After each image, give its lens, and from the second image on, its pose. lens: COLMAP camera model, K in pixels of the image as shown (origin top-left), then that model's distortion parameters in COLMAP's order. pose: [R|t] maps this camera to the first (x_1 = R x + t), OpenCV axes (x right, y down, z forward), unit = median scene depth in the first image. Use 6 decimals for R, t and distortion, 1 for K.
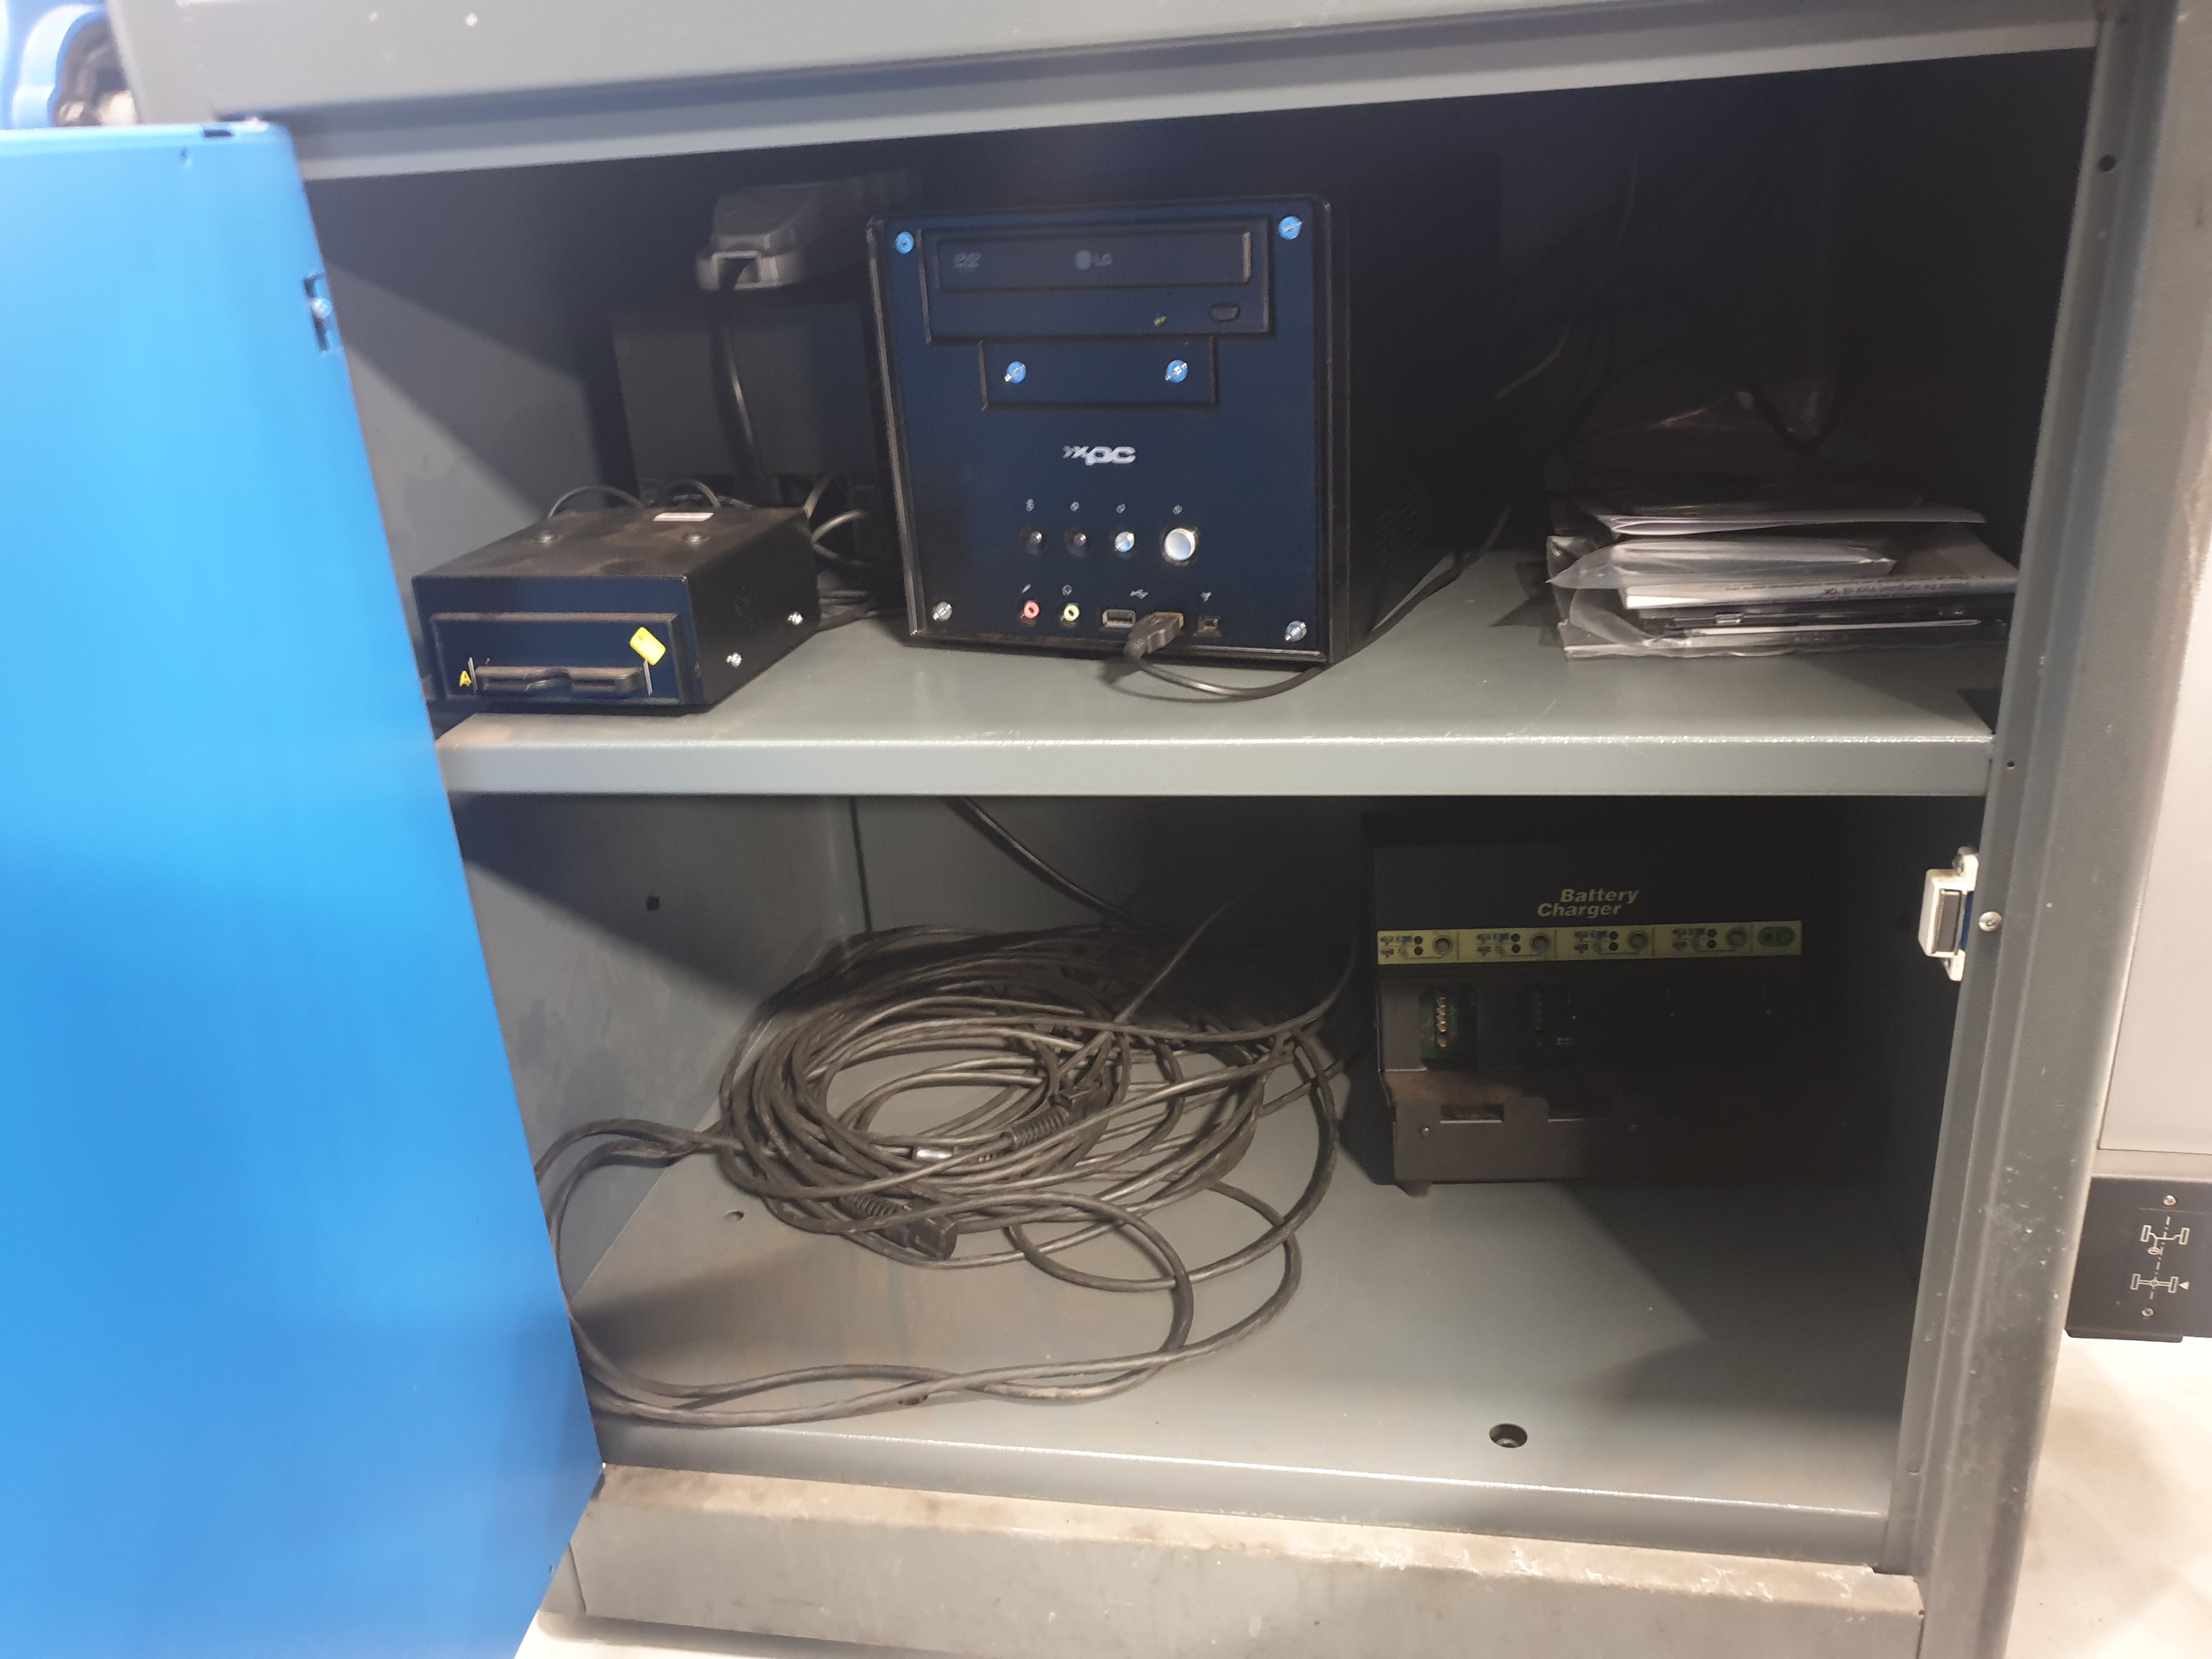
lens RADIAL K [[1802.0, 0, 1081.3], [0, 1802.0, 827.6], [0, 0, 1]] dist [0.212520, -0.648936]
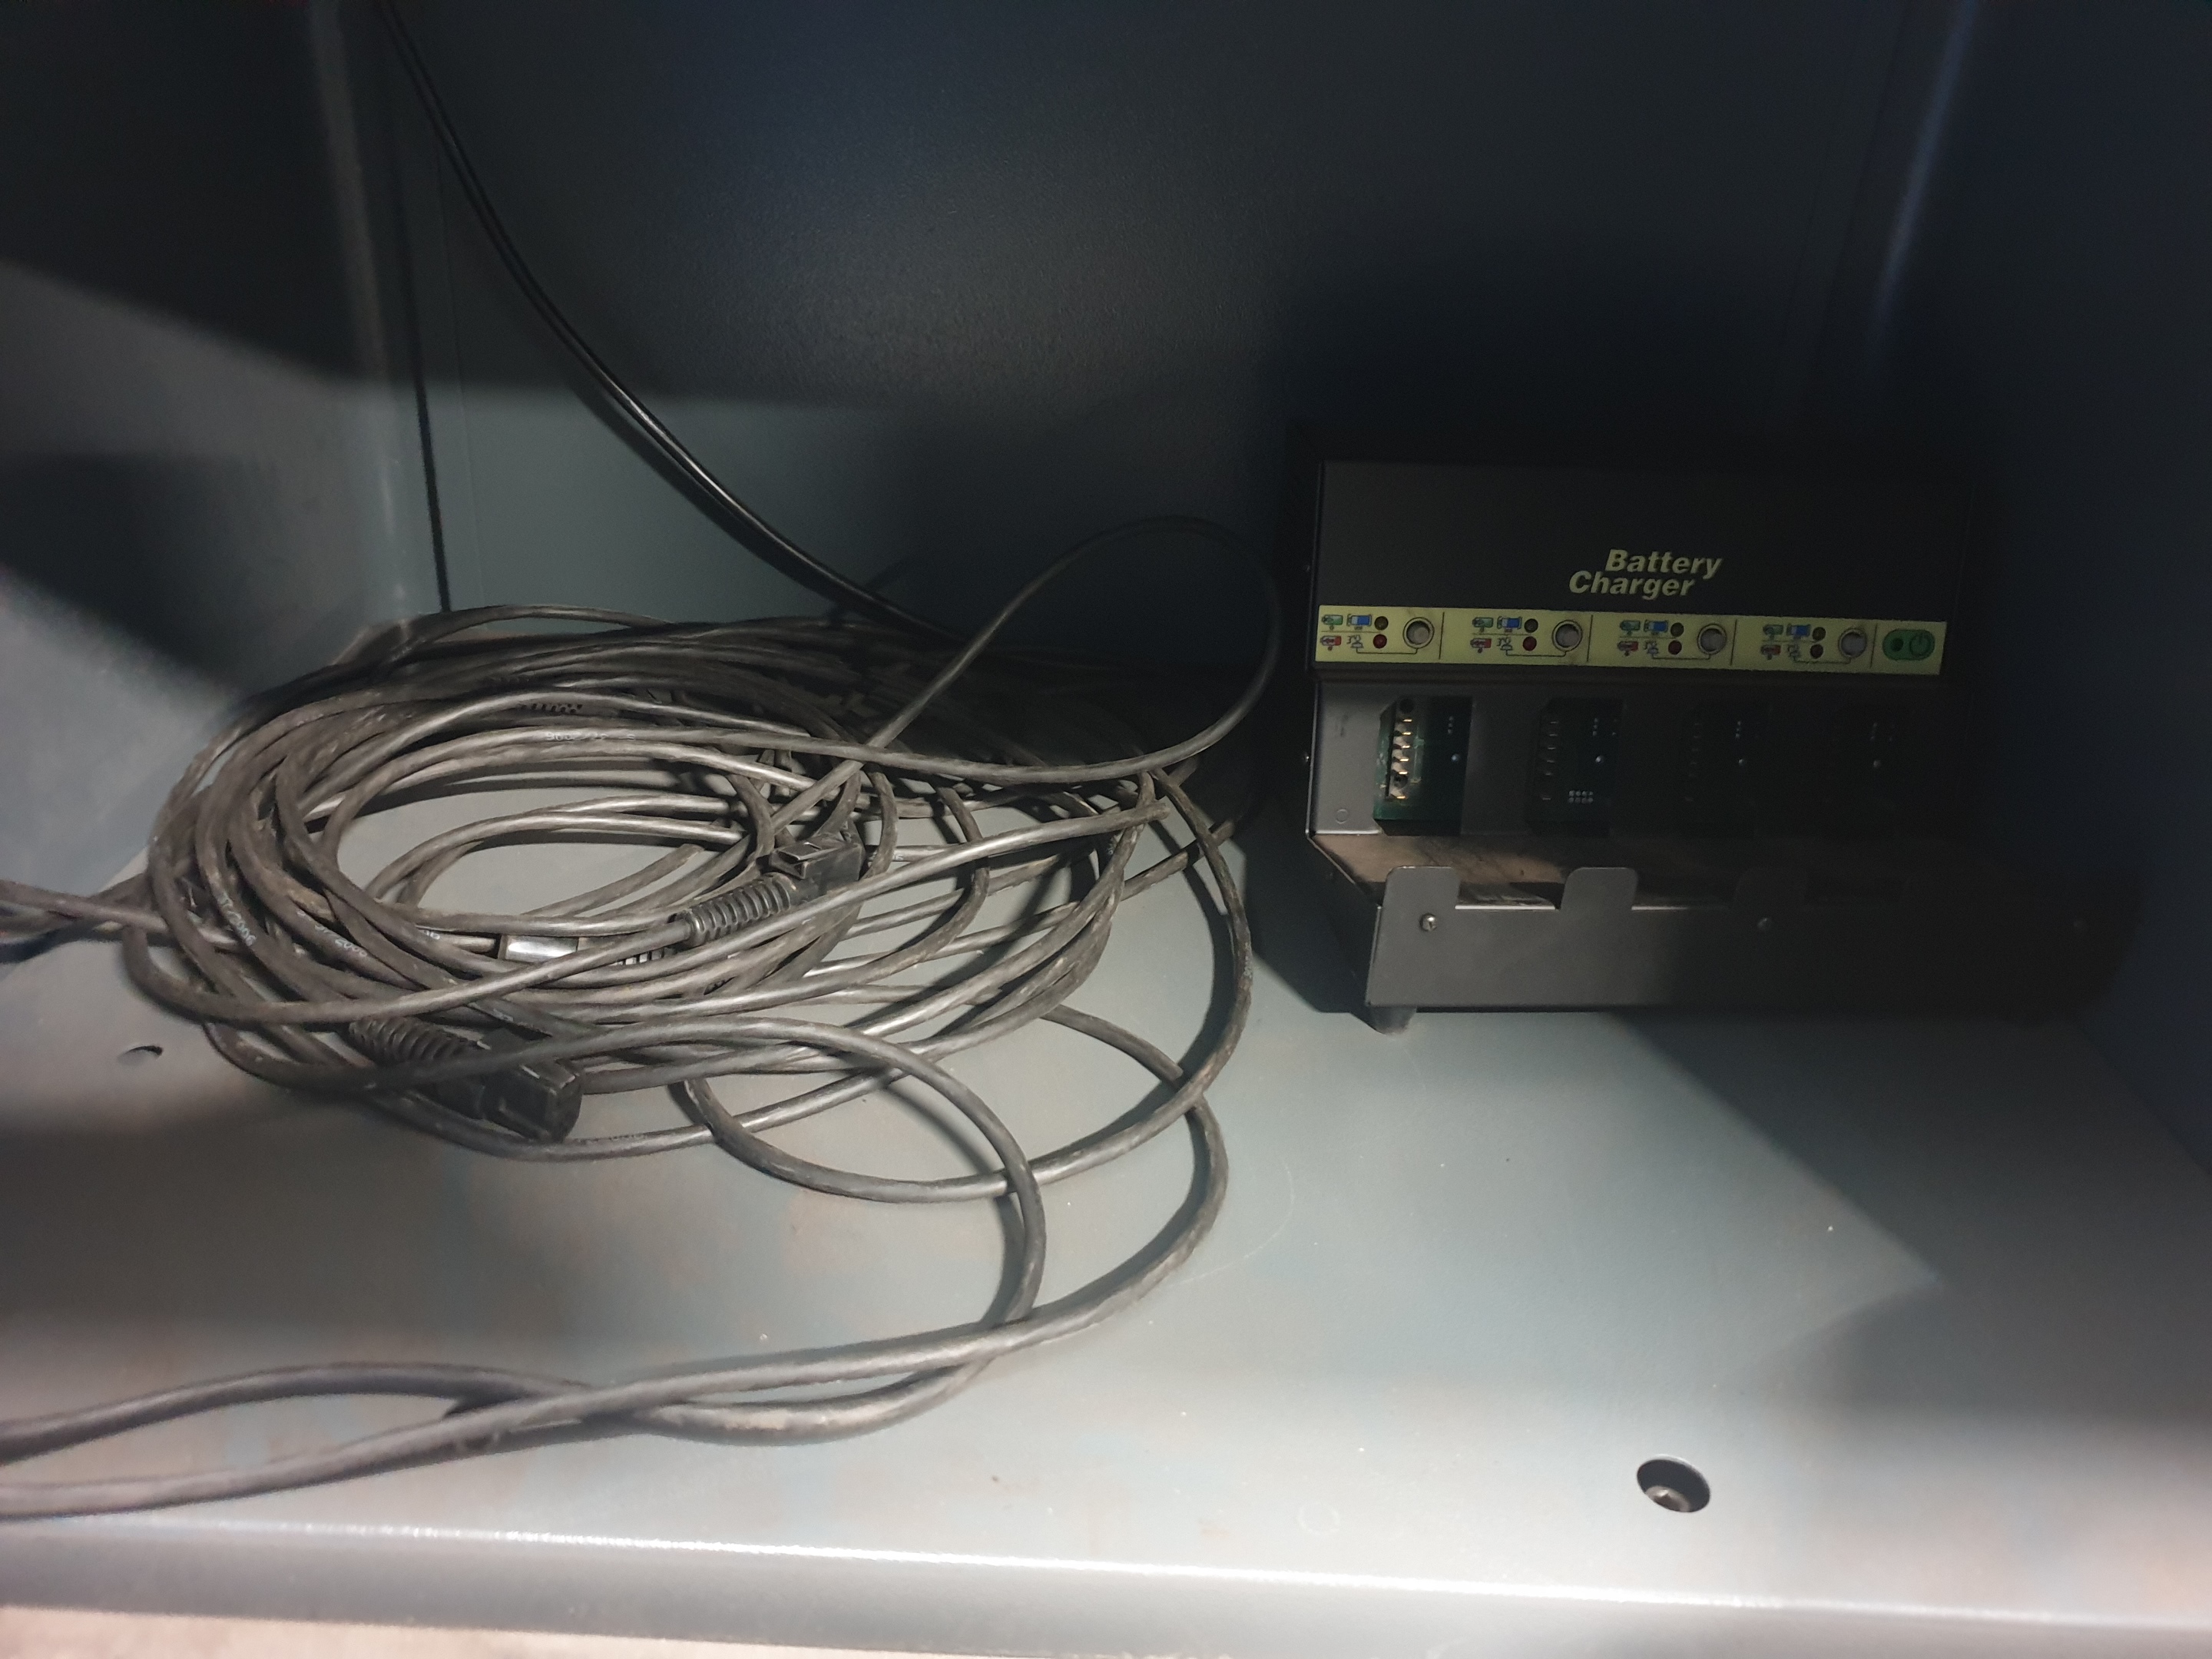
lens RADIAL K [[1802.0, 0, 1081.3], [0, 1802.0, 827.6], [0, 0, 1]] dist [0.212520, -0.648936]
pose [[0.979900, 0.035947, 0.196222, -0.030328], [-0.051639, 0.995812, 0.075451, 0.090563], [-0.192687, -0.084067, 0.977652, 0.422139]]
